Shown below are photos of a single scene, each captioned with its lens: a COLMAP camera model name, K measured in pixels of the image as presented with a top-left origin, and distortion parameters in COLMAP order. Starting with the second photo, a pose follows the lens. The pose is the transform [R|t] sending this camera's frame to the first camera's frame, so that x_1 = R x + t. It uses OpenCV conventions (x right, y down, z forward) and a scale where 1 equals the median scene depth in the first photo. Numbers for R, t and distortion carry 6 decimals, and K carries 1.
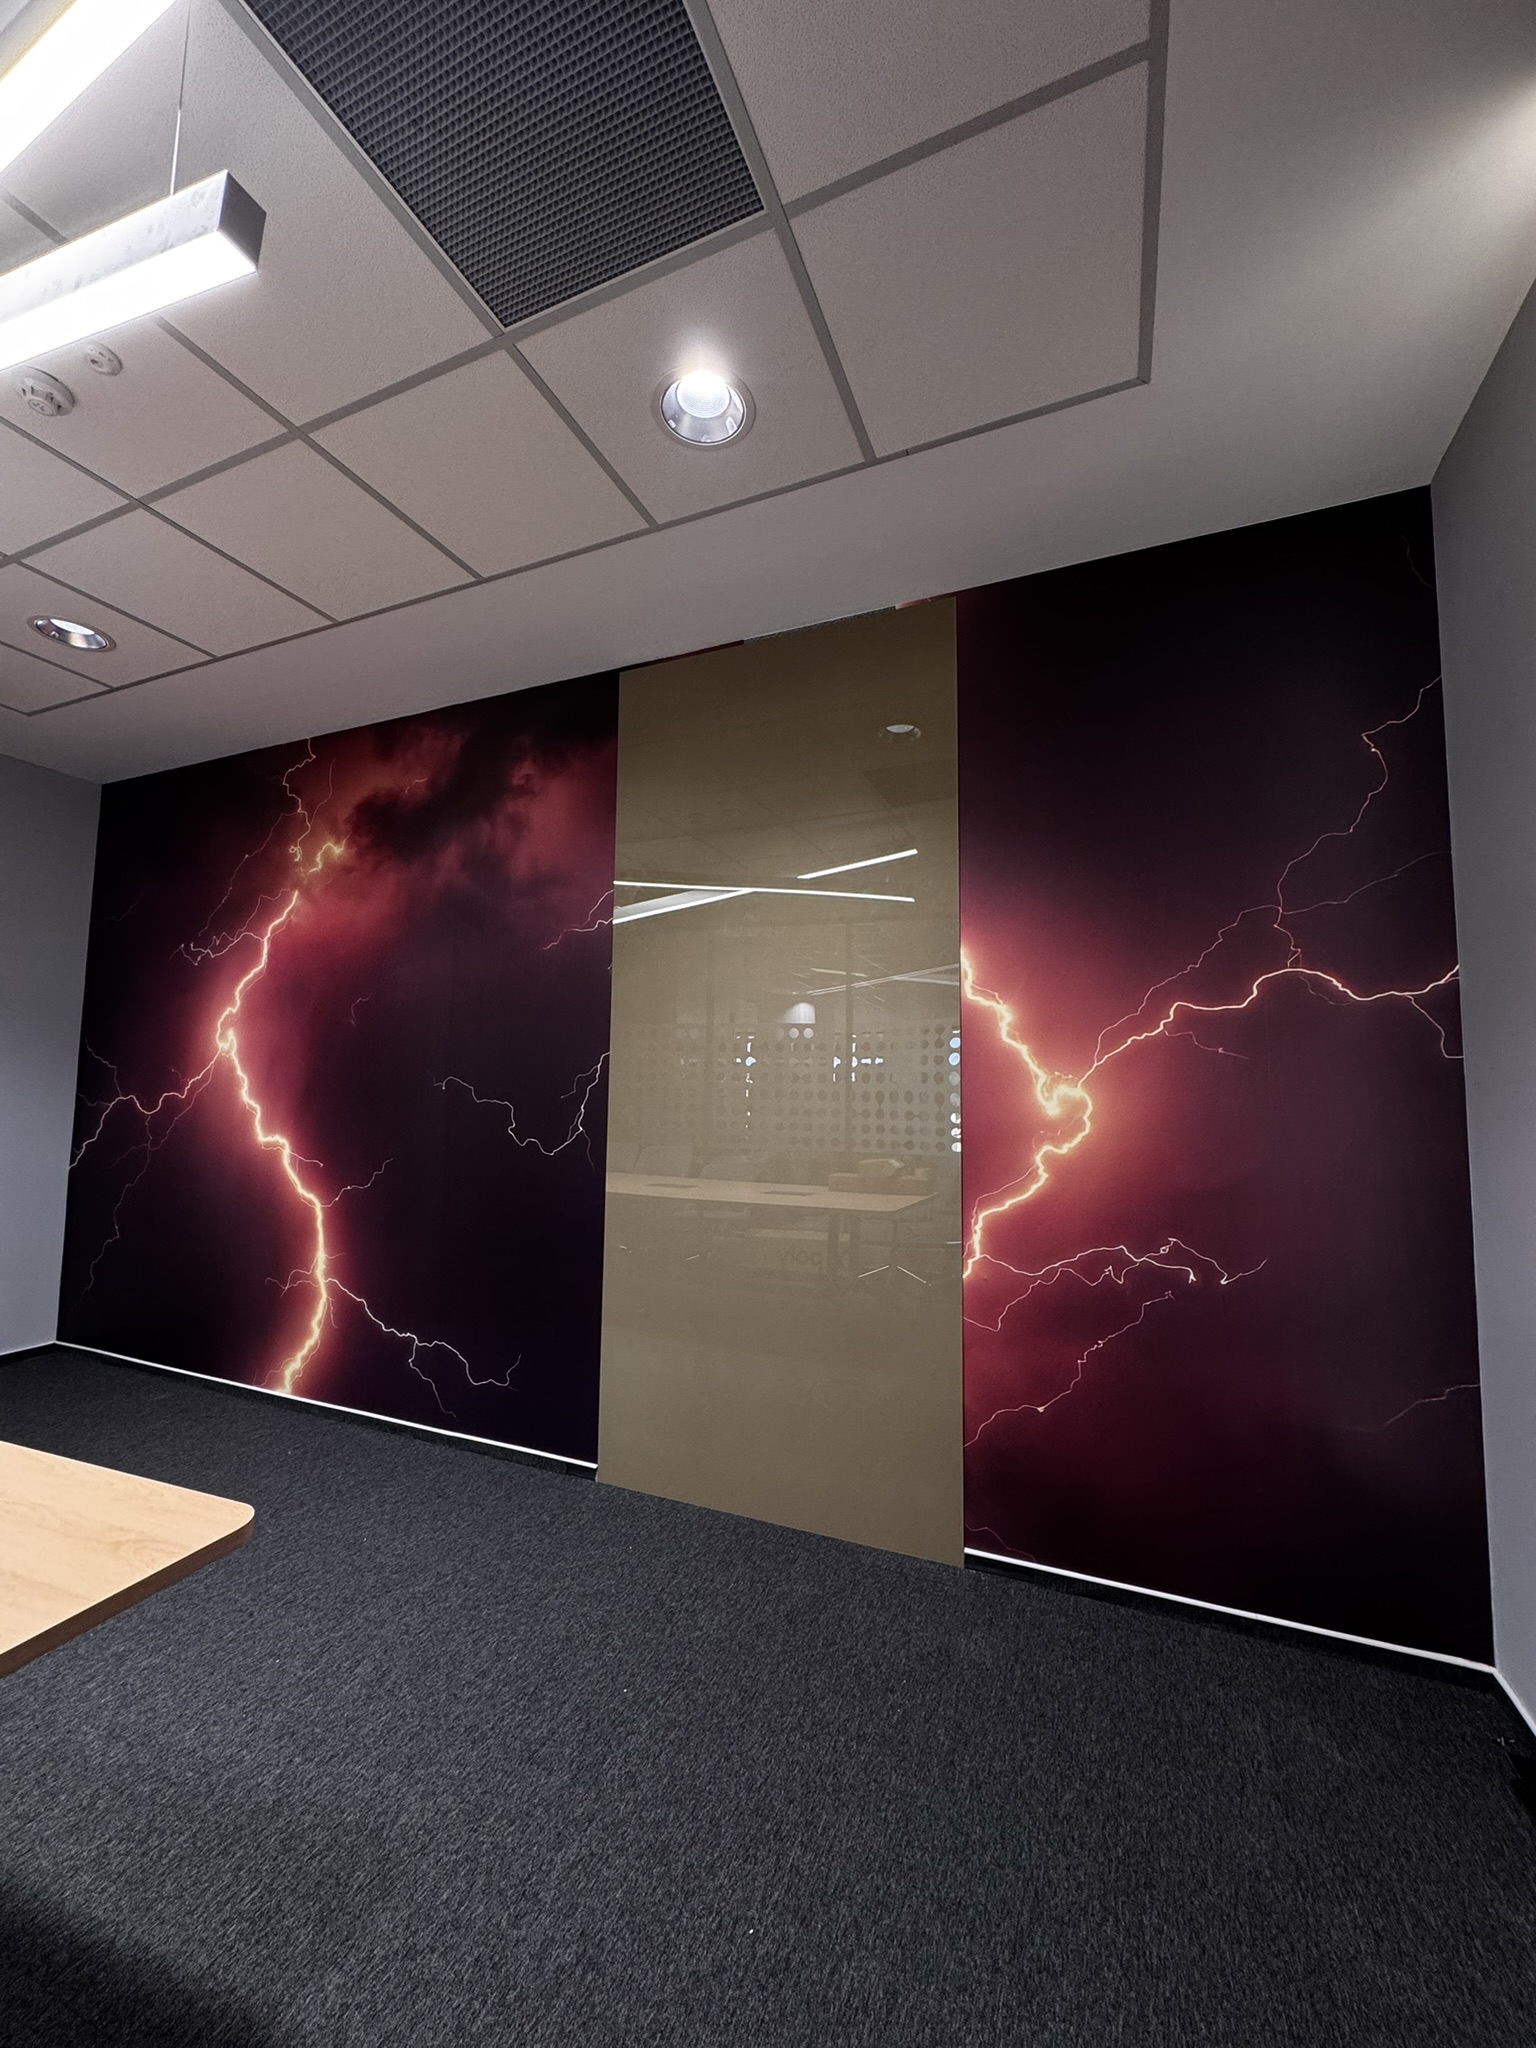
lens RADIAL K [[813.2, 0, 766.6], [0, 813.2, 1022.5], [0, 0, 1]] dist [-0.002377, 0.000892]
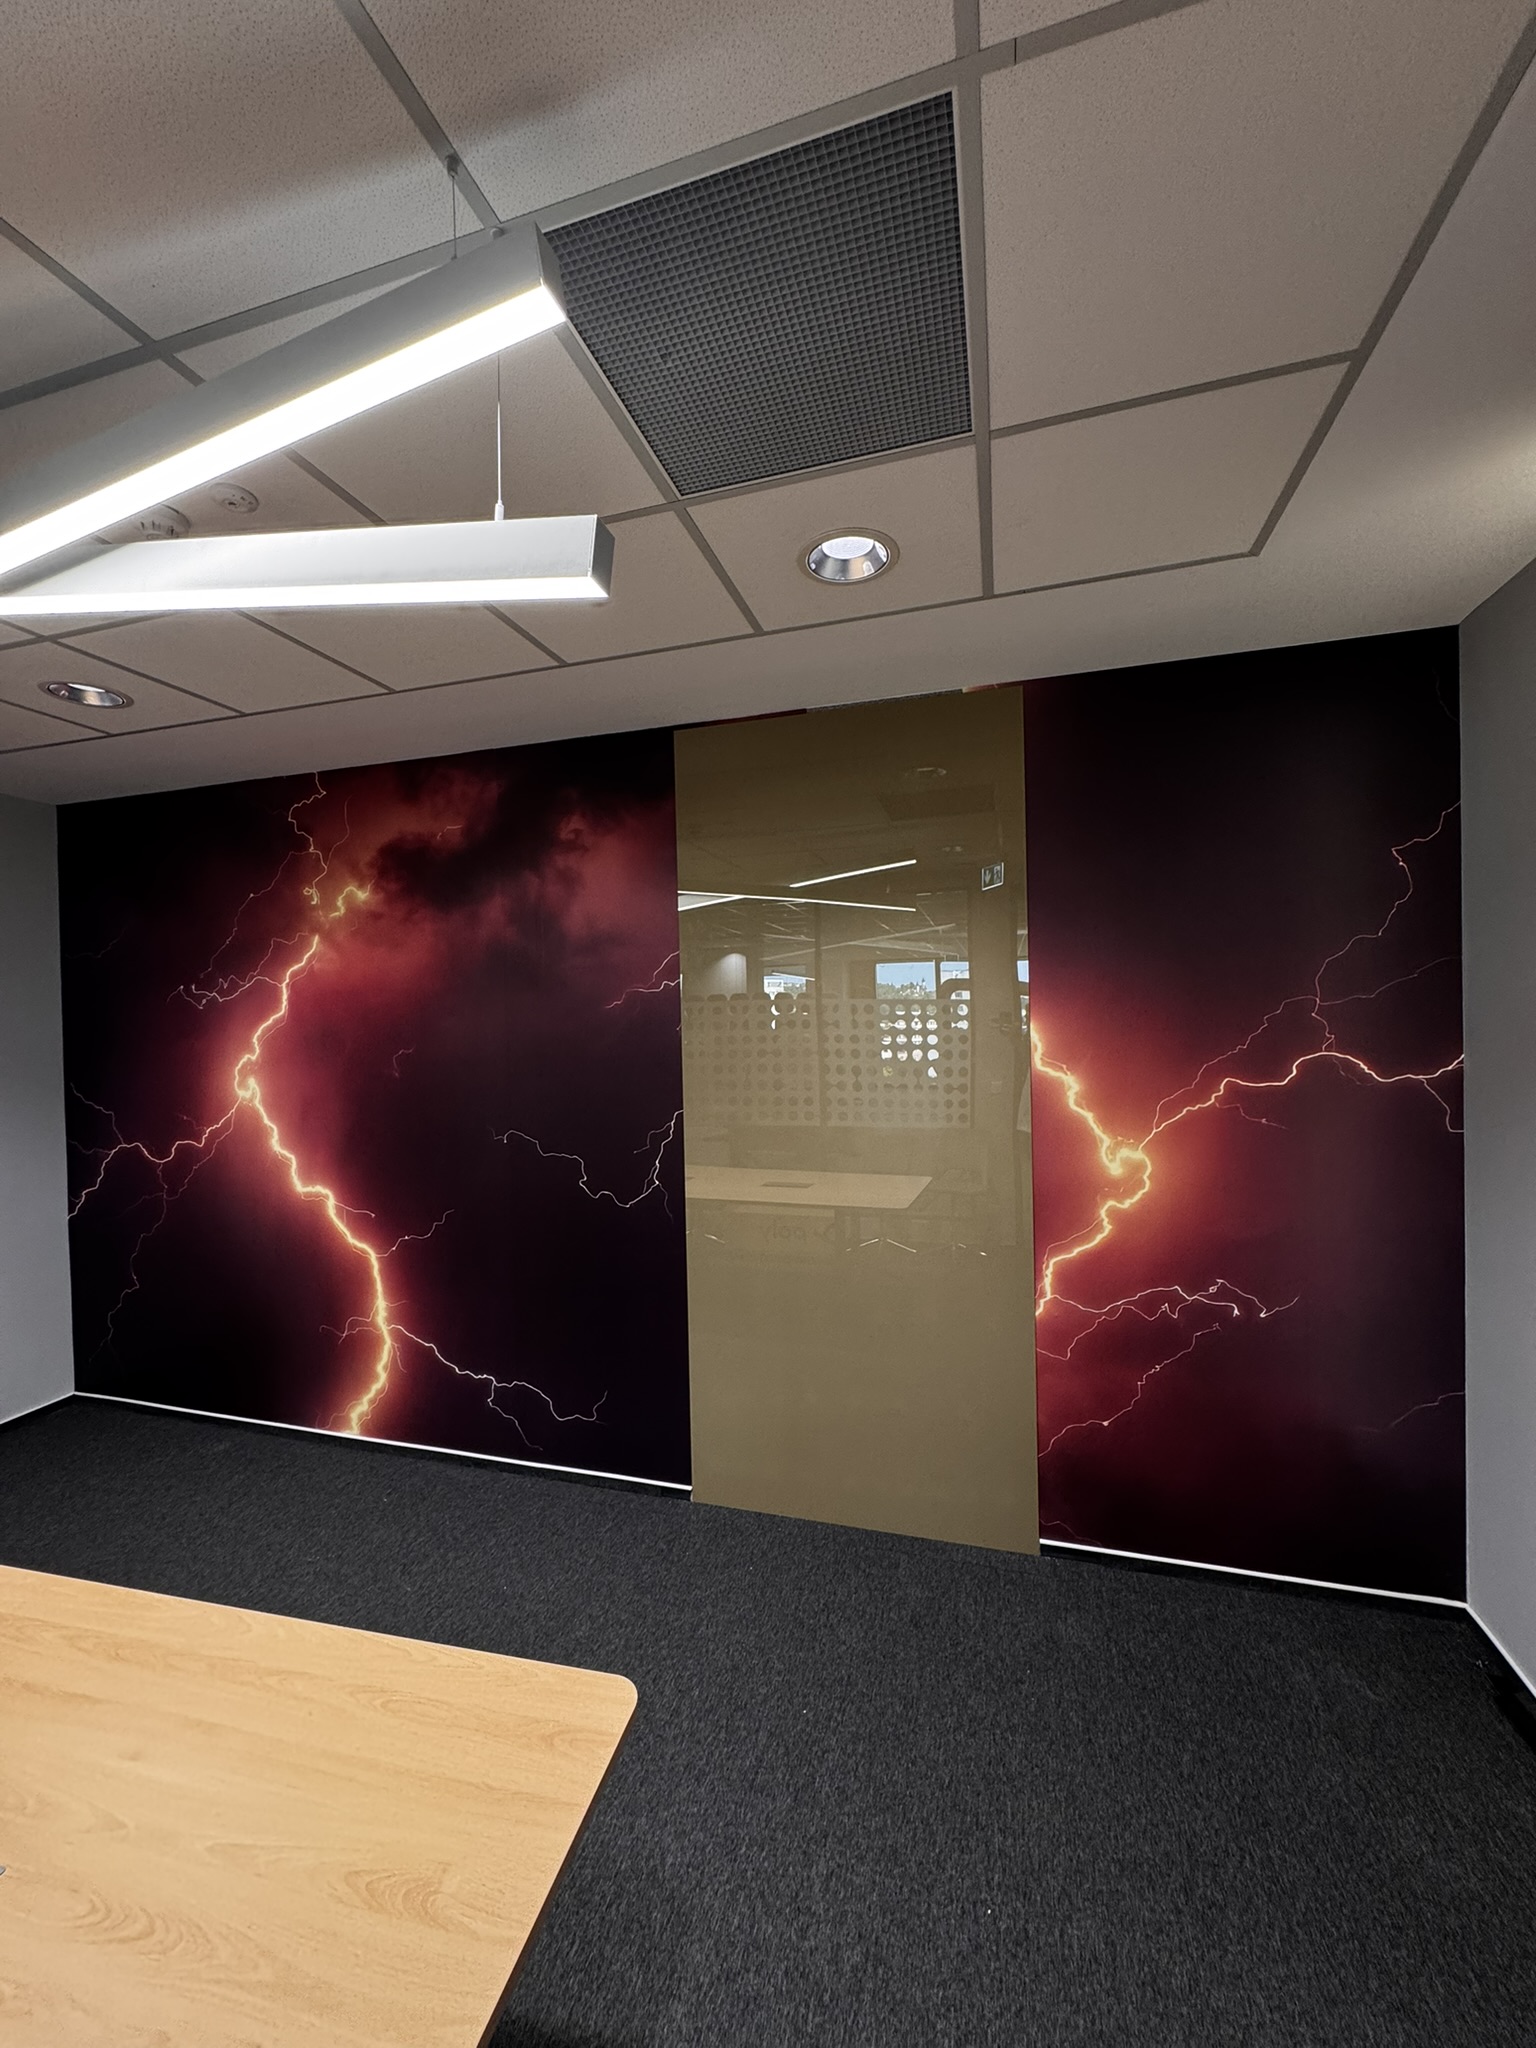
lens RADIAL K [[813.2, 0, 767.3], [0, 813.2, 1023.5], [0, 0, 1]] dist [-0.002377, 0.000892]
pose [[0.992464, -0.035289, 0.117341, -0.259891], [0.024054, 0.995109, 0.095813, -0.218619], [-0.120149, -0.092269, 0.988459, -0.046408]]
